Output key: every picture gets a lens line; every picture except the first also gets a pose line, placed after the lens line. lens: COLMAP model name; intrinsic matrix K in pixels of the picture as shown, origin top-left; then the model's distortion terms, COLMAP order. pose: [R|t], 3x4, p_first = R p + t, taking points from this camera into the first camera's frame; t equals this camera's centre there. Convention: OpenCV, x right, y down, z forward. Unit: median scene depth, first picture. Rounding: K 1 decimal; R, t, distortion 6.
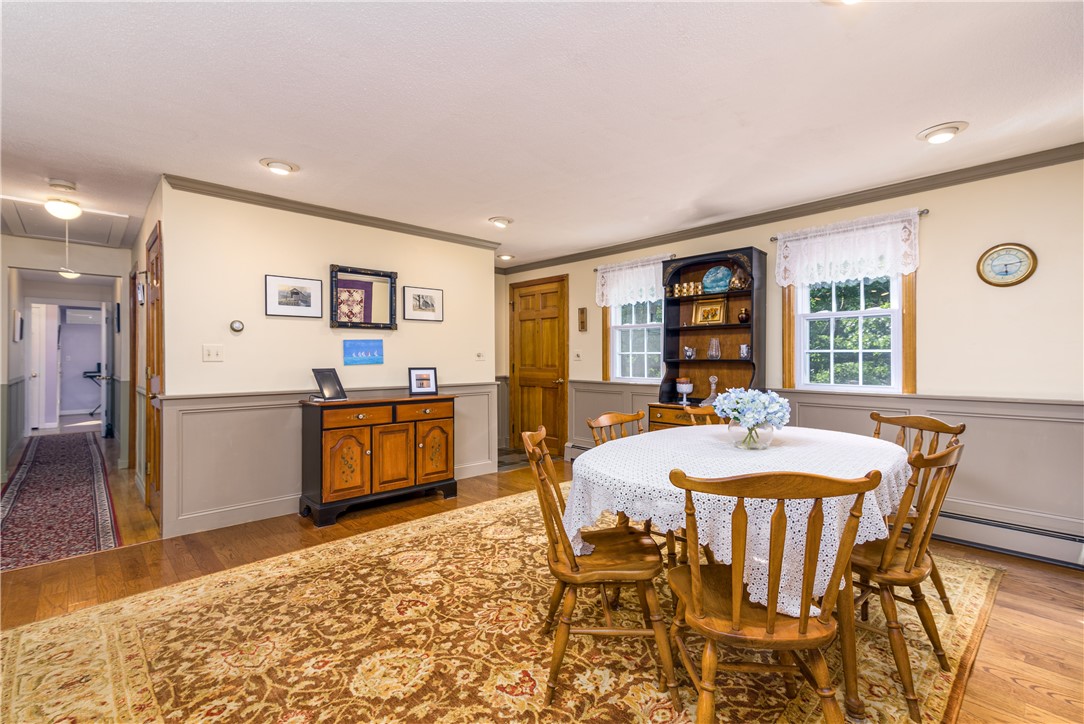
lens RADIAL K [[491.8, 0, 540.1], [0, 491.8, 356.7], [0, 0, 1]] dist [0.018996, -0.002008]
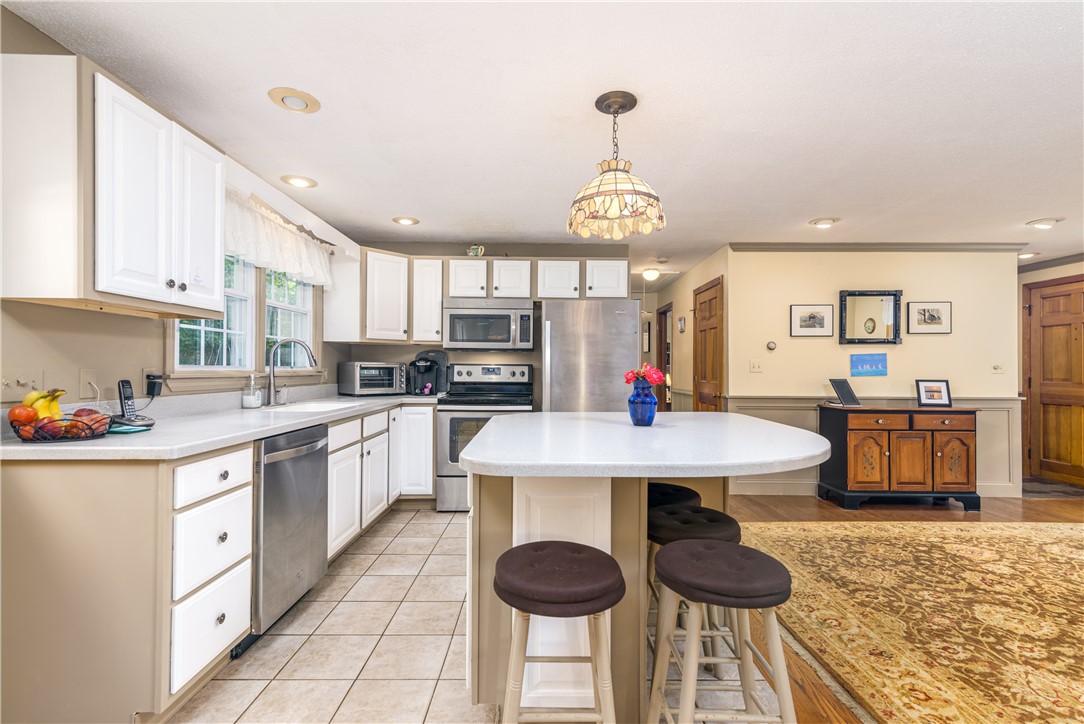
lens RADIAL K [[491.8, 0, 546.3], [0, 491.8, 367.5], [0, 0, 1]] dist [0.018996, -0.002008]
pose [[0.736376, 0.002436, -0.676569, -0.146749], [-0.002344, 0.999997, 0.001049, -0.003484], [0.676569, 0.000813, 0.736379, -0.352629]]
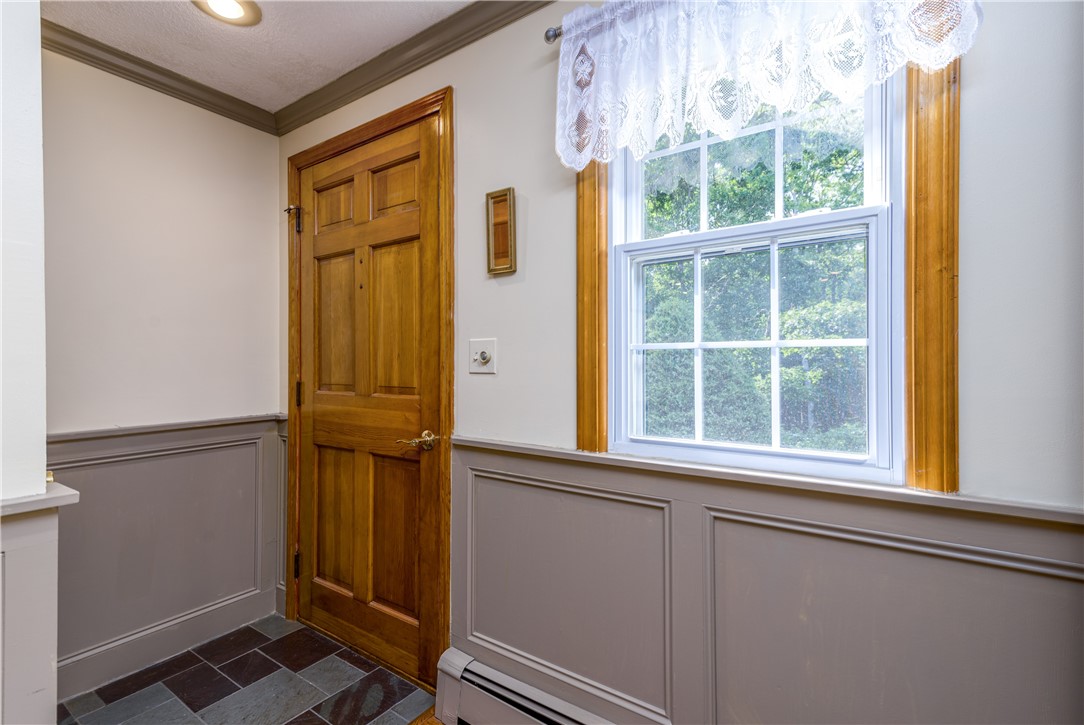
lens RADIAL K [[491.8, 0, 543.2], [0, 491.8, 363.7], [0, 0, 1]] dist [0.018996, -0.002008]
pose [[0.976816, 0.000644, 0.214079, 0.071884], [-0.000148, 0.999997, -0.002330, 0.004215], [-0.214080, 0.002244, 0.976814, 1.053685]]
